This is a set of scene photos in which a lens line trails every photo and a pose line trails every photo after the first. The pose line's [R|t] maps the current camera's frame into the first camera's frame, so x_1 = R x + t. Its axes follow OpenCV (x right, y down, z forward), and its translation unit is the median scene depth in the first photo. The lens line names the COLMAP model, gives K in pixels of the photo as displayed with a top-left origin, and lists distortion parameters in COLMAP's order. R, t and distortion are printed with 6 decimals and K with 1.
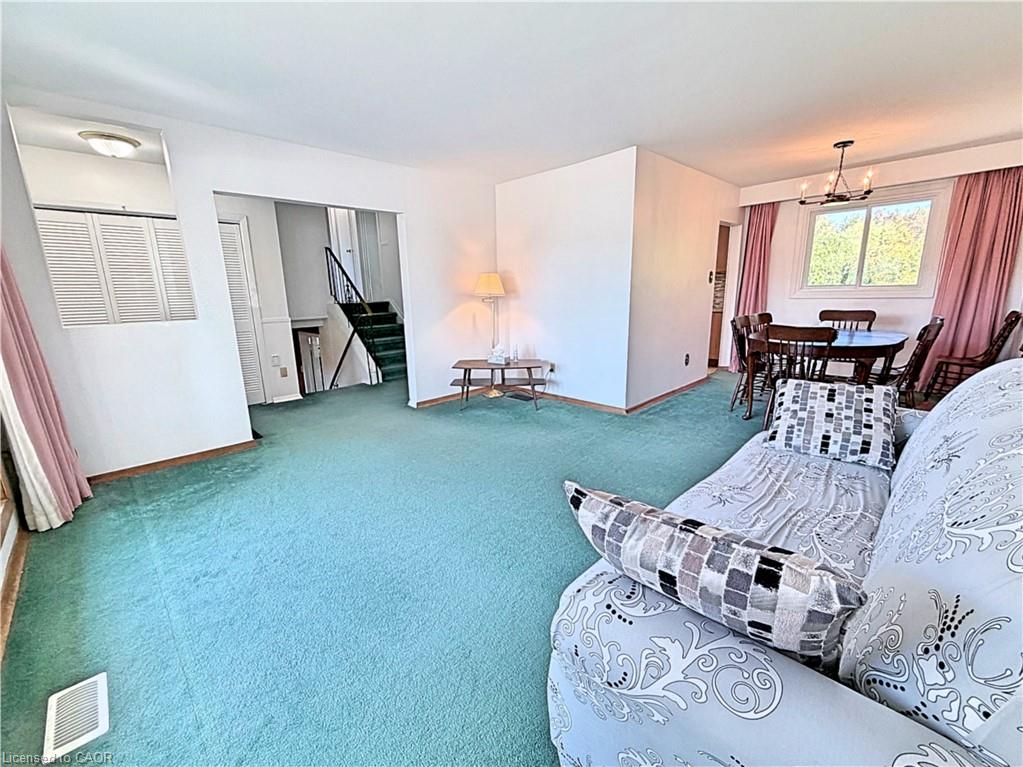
lens RADIAL K [[418.5, 0, 512.2], [0, 418.5, 384.7], [0, 0, 1]] dist [-0.000096, 0.000314]
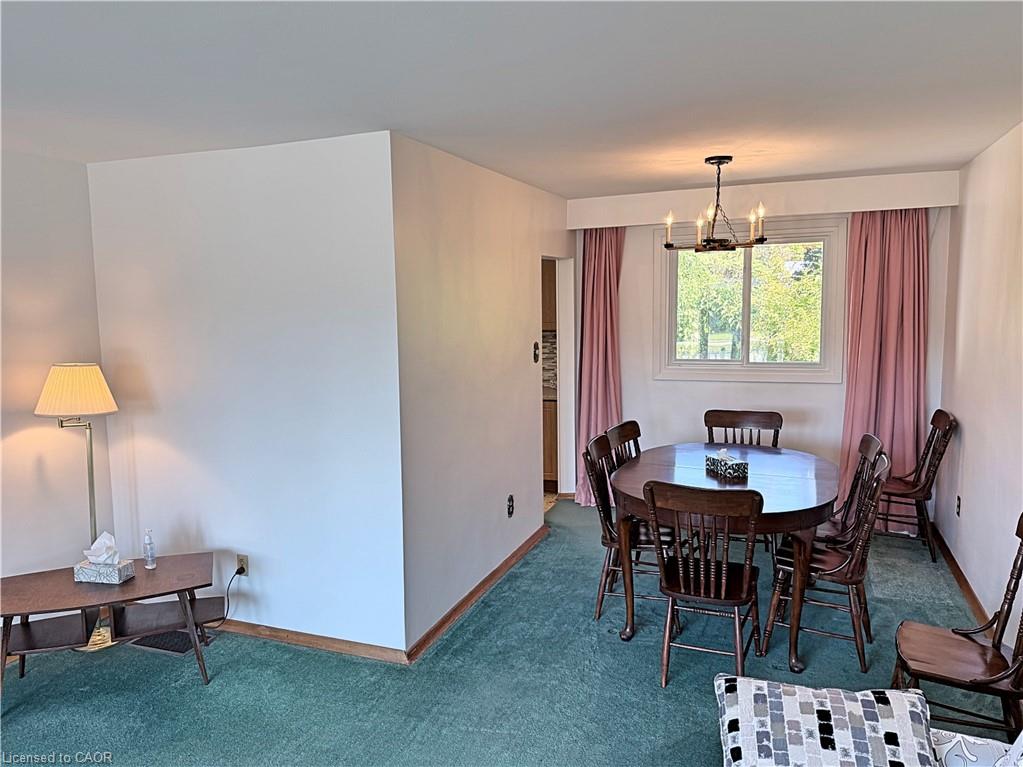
lens RADIAL K [[732.1, 0, 504.8], [0, 732.1, 392.4], [0, 0, 1]] dist [0.011335, -0.018348]
pose [[0.915413, -0.044256, 0.400076, 0.057777], [0.086508, 0.992342, -0.088169, -0.161107], [-0.393110, 0.115321, 0.912231, 0.174282]]
